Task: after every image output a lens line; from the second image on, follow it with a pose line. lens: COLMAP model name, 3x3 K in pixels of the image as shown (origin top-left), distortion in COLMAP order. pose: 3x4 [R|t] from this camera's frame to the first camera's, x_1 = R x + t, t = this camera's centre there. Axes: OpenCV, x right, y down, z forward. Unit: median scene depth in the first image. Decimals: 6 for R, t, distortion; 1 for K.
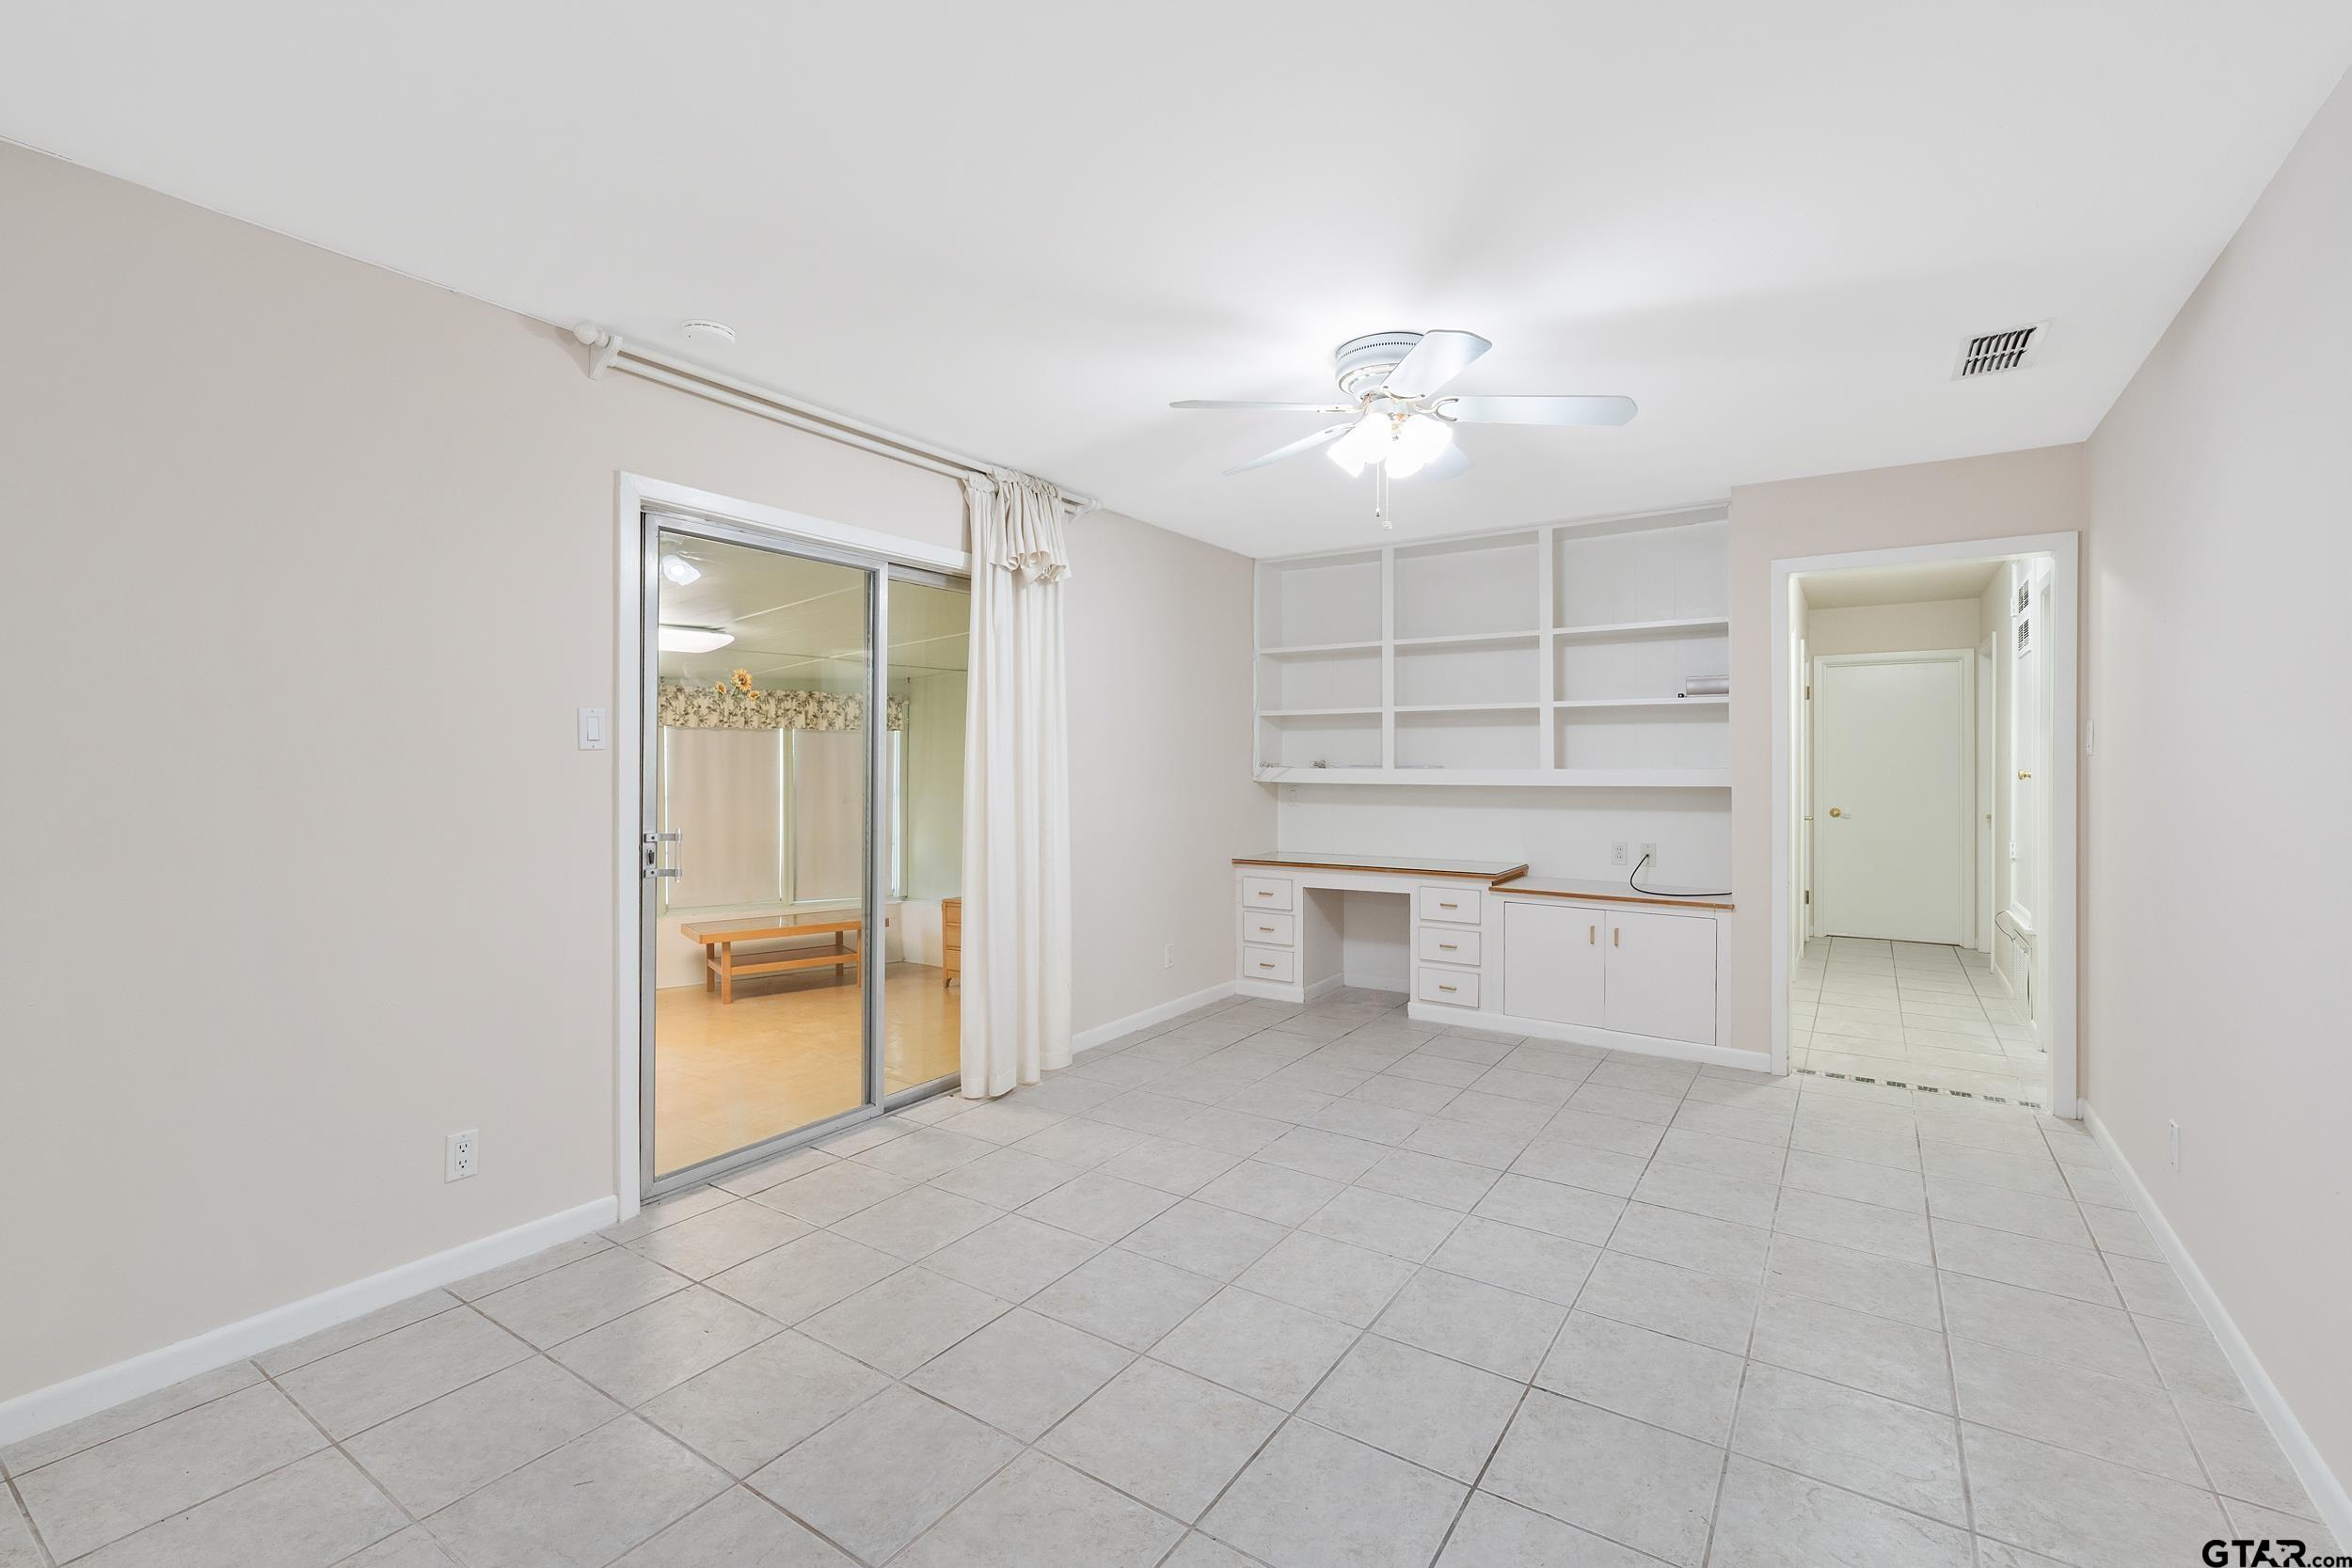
lens RADIAL K [[1035.8, 0, 1168.2], [0, 1035.8, 775.7], [0, 0, 1]] dist [0.028769, 0.000037]
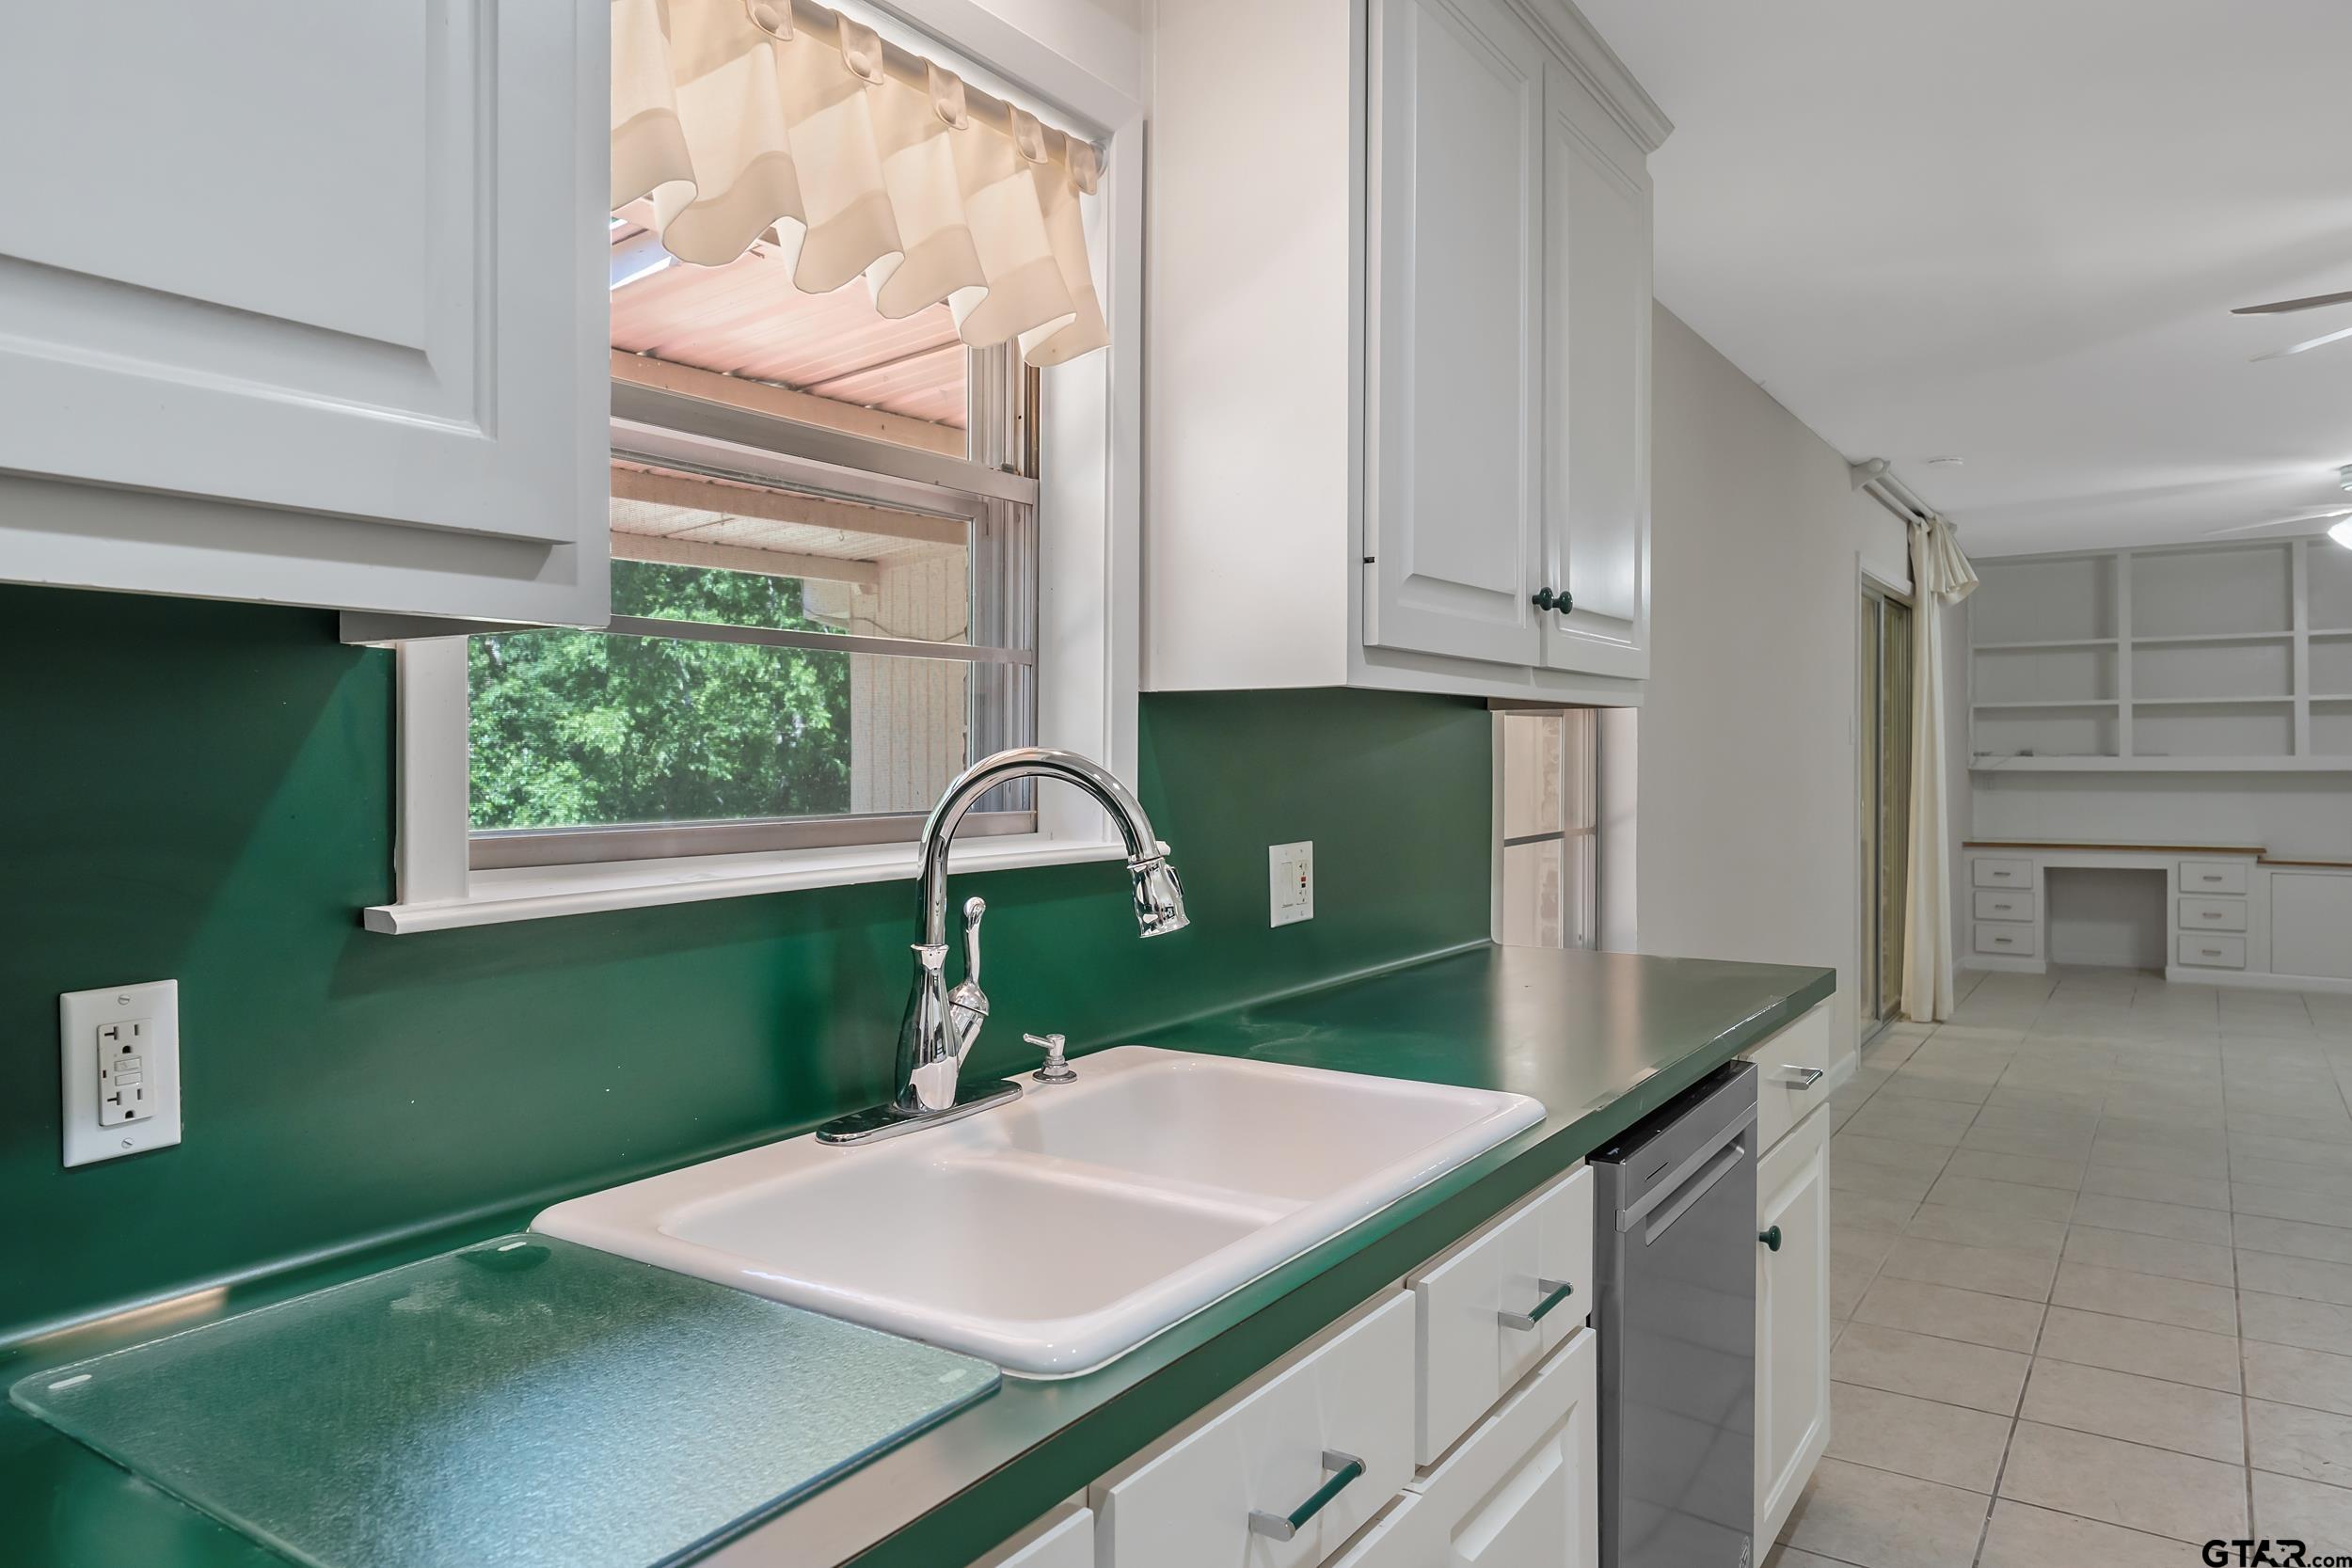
lens RADIAL K [[1558.3, 0, 1173.9], [0, 1558.3, 792.1], [0, 0, 1]] dist [0.024056, -0.000986]
pose [[0.999885, -0.006027, 0.013923, -1.084150], [0.005799, 0.999849, 0.016368, -0.002548], [-0.014019, -0.016285, 0.999769, -0.840262]]
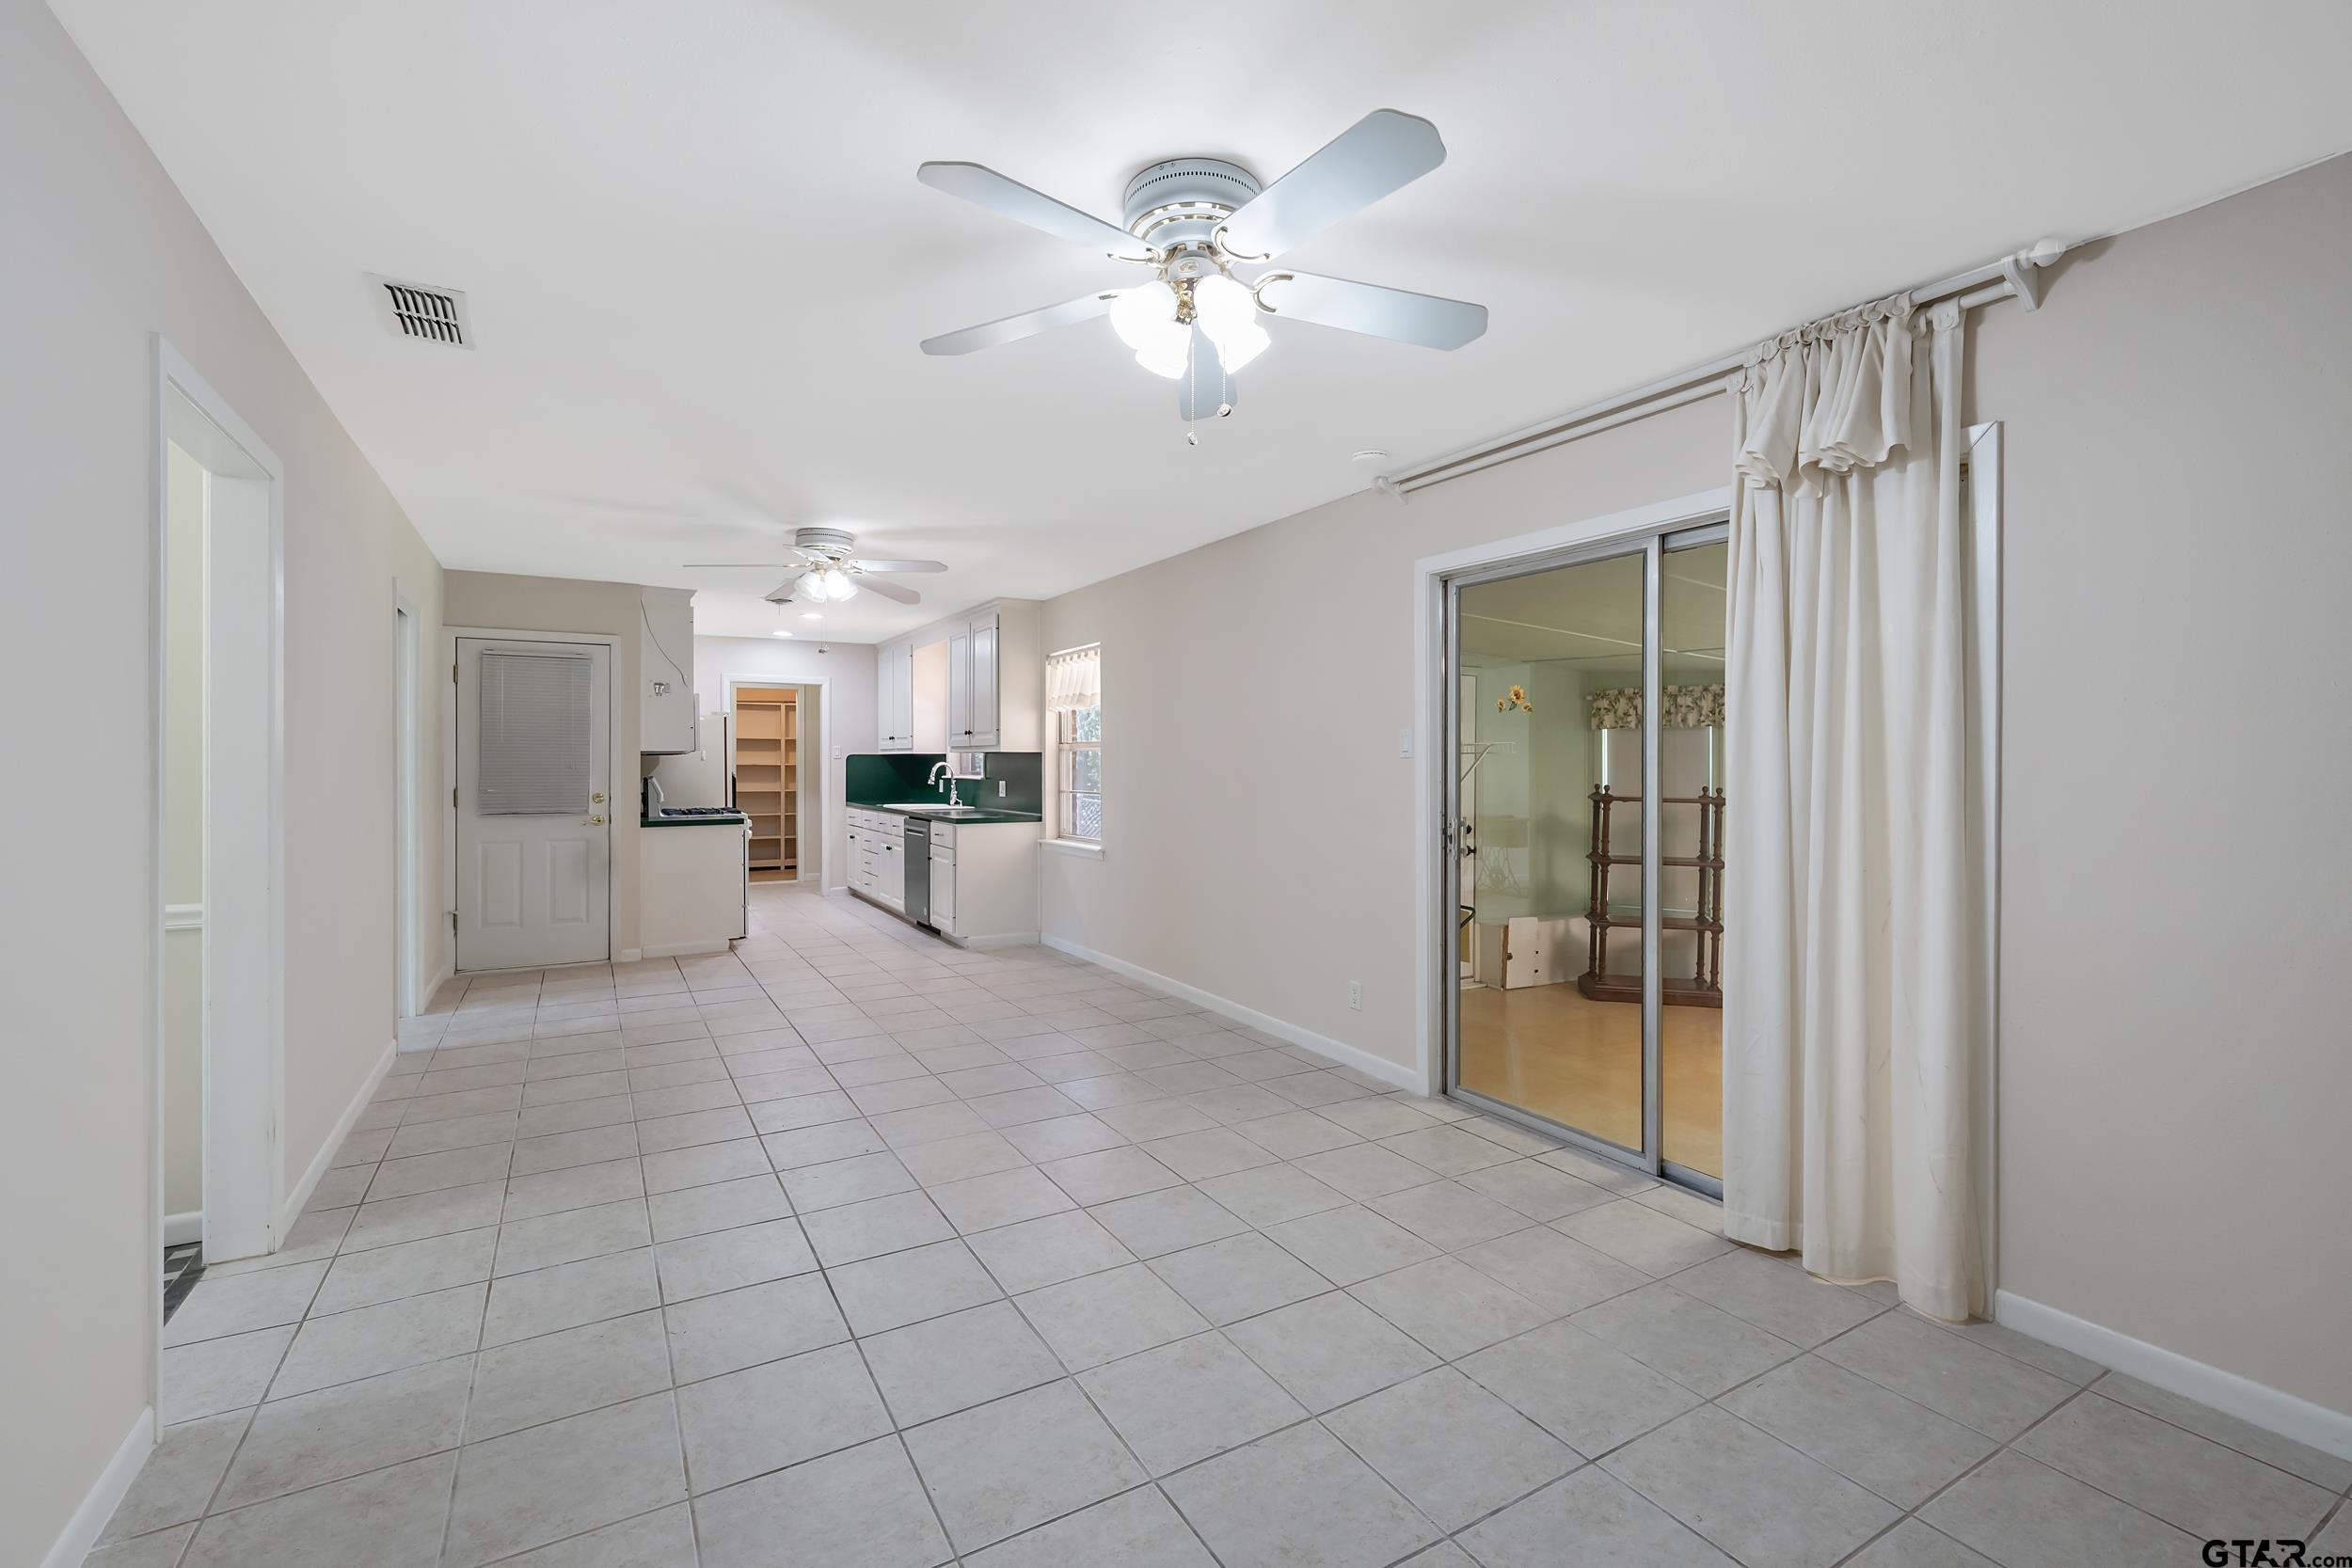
lens RADIAL K [[1035.8, 0, 1165.9], [0, 1035.8, 773.7], [0, 0, 1]] dist [0.028769, 0.000037]
pose [[-0.449375, 0.000903, -0.893343, 0.608768], [-0.012309, 0.999898, 0.007203, -0.005377], [0.893259, 0.014233, -0.449318, 0.923257]]
